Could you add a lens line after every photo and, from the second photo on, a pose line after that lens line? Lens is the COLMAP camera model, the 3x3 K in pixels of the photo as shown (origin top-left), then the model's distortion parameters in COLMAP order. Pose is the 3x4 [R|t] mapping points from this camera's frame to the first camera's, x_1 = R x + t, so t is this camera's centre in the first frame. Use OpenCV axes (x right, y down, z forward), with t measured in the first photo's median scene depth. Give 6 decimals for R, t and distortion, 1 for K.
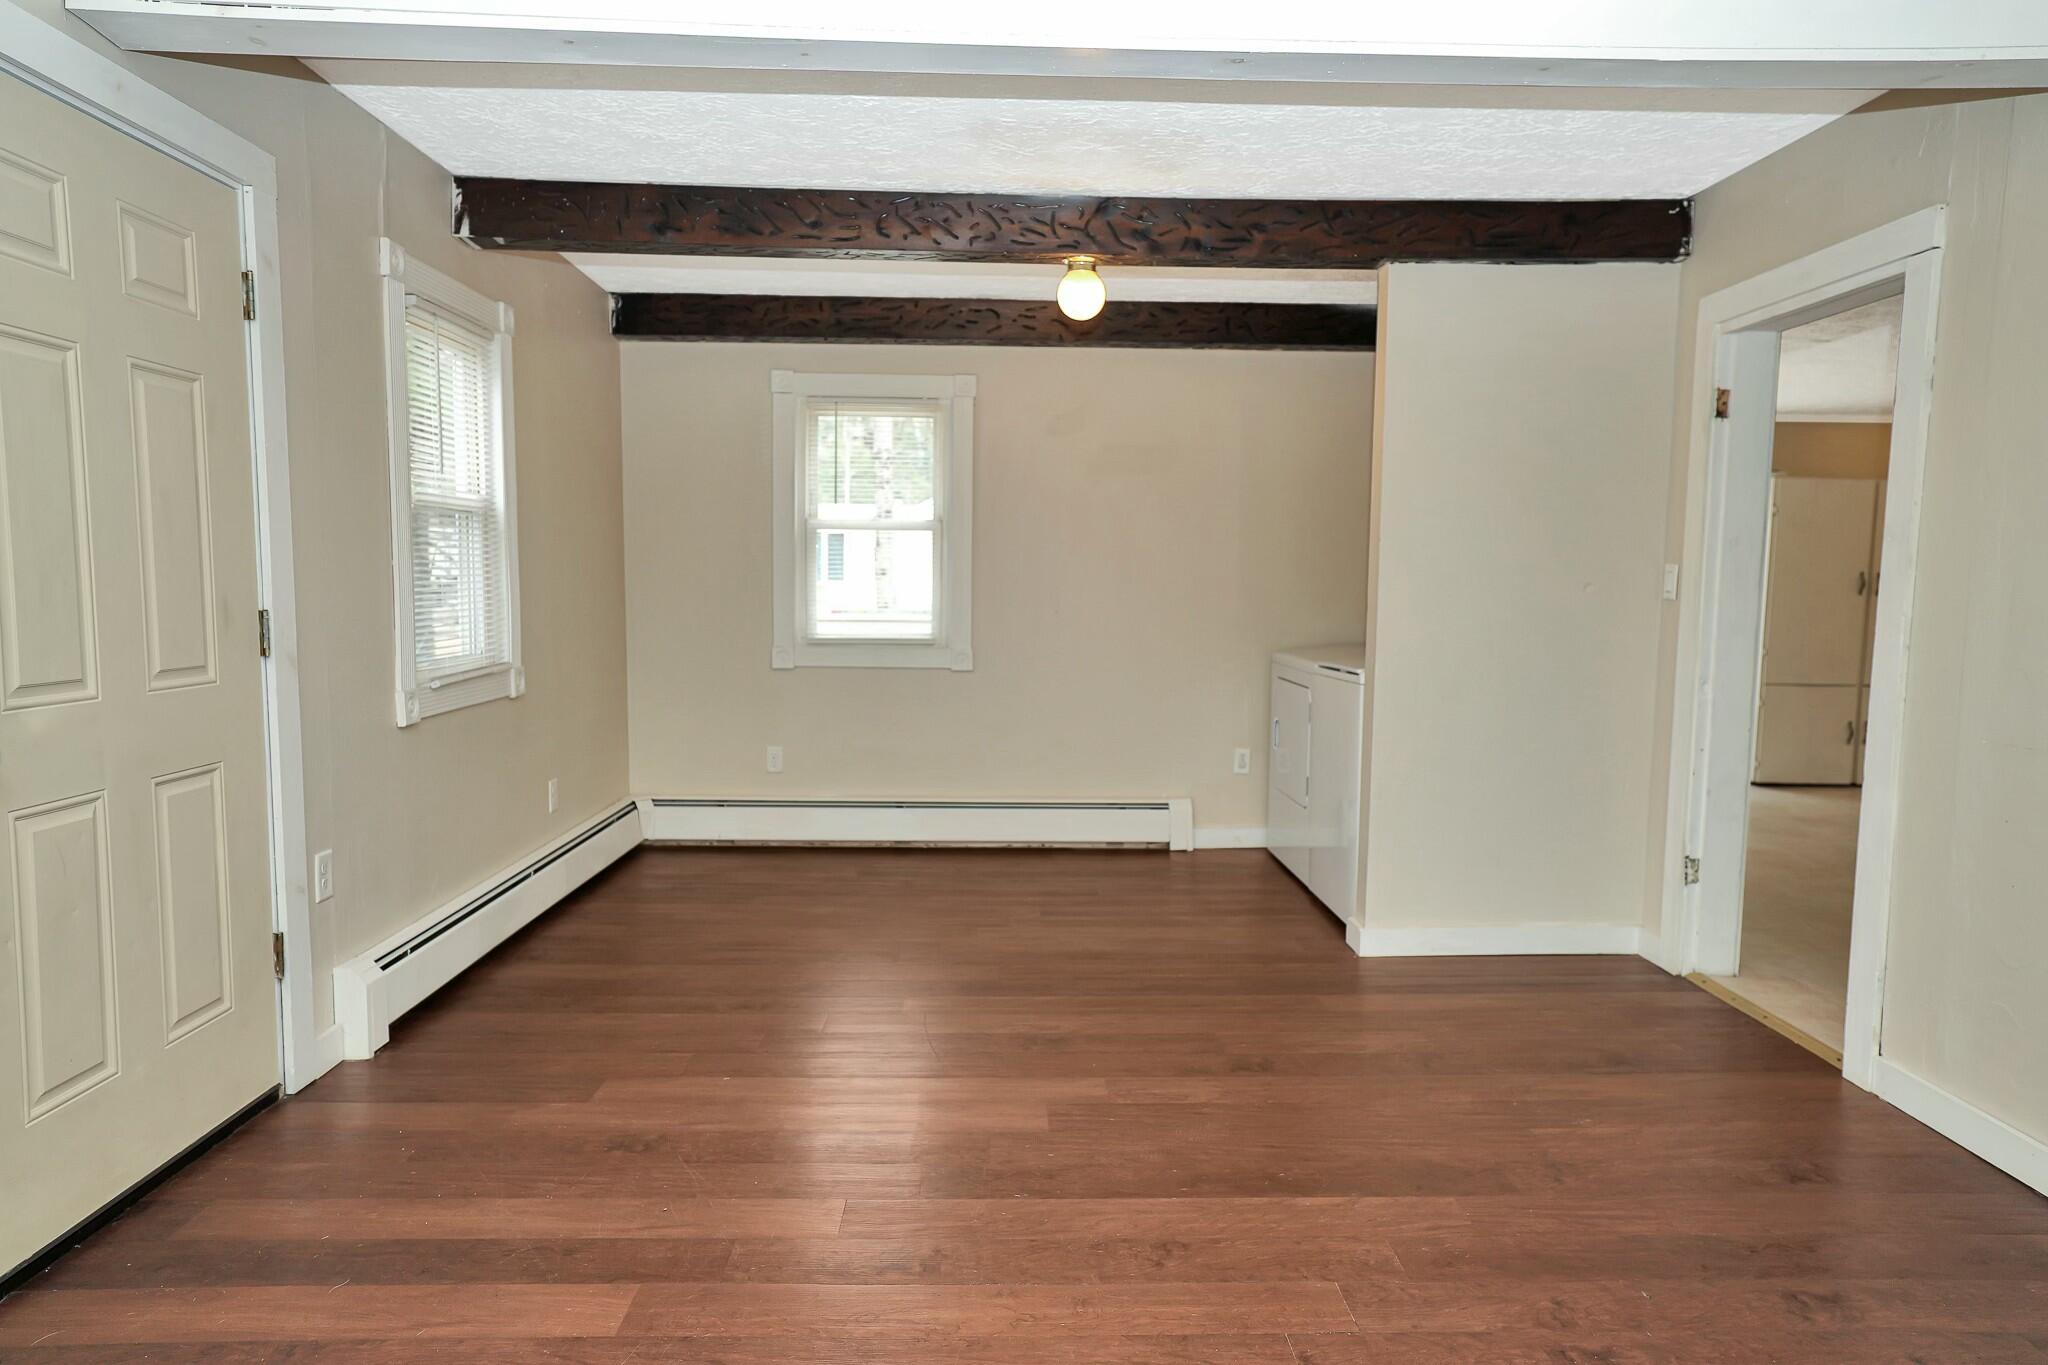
lens RADIAL K [[1268.6, 0, 1022.4], [0, 1268.6, 685.4], [0, 0, 1]] dist [-0.004269, 0.022838]
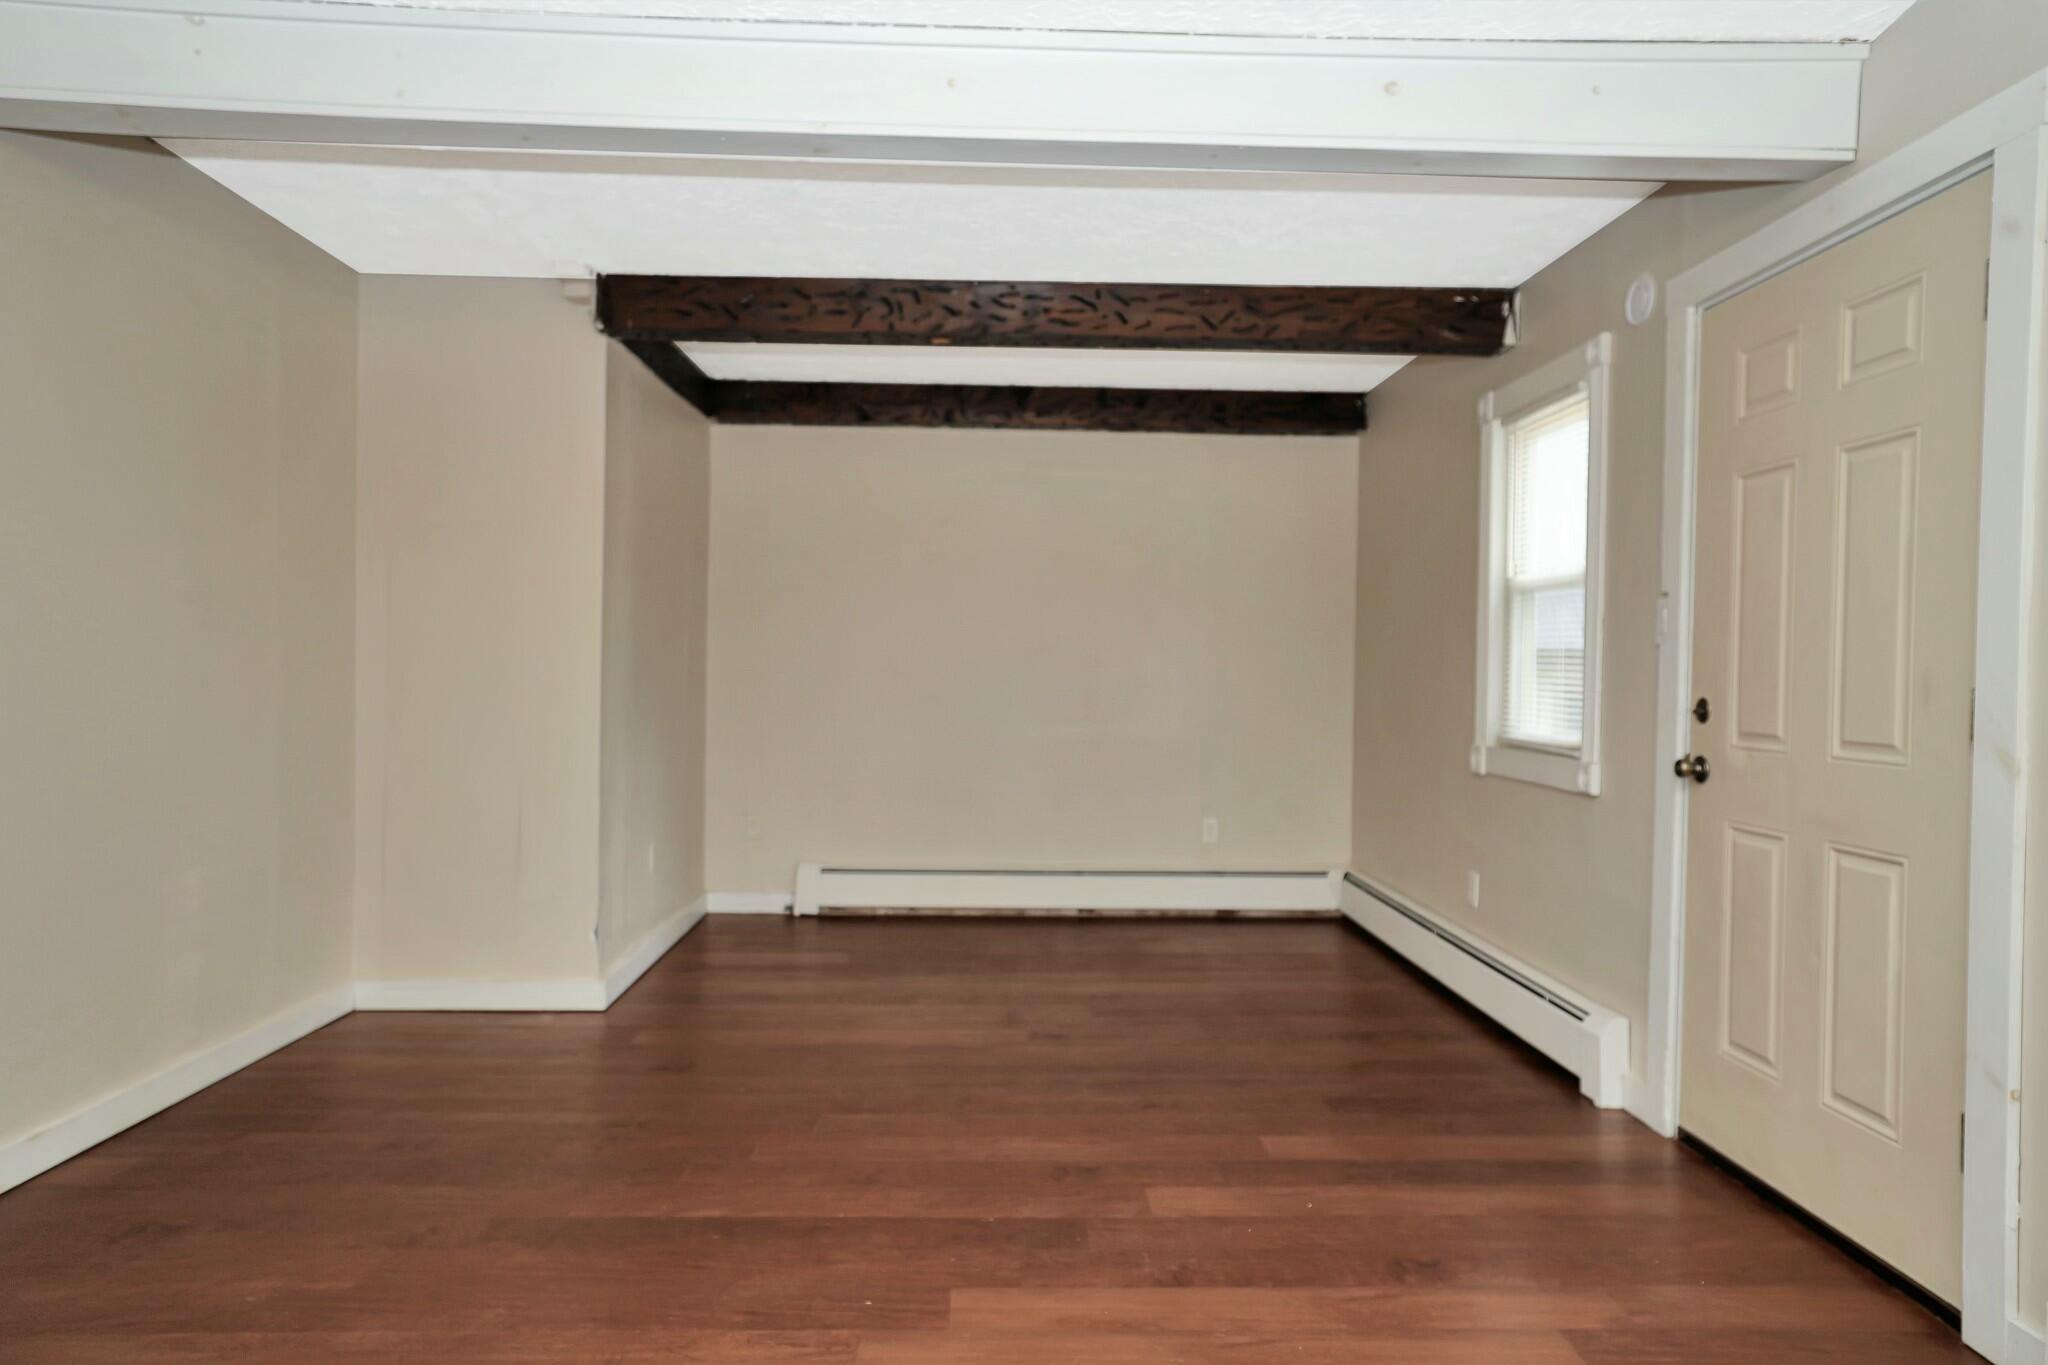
lens RADIAL K [[1268.6, 0, 1023.4], [0, 1268.6, 681.5], [0, 0, 1]] dist [-0.004269, 0.022838]
pose [[-0.999563, -0.028681, -0.007136, -0.010009], [-0.029234, 0.994950, 0.096025, -0.132758], [0.004345, 0.096191, -0.995353, 1.922407]]
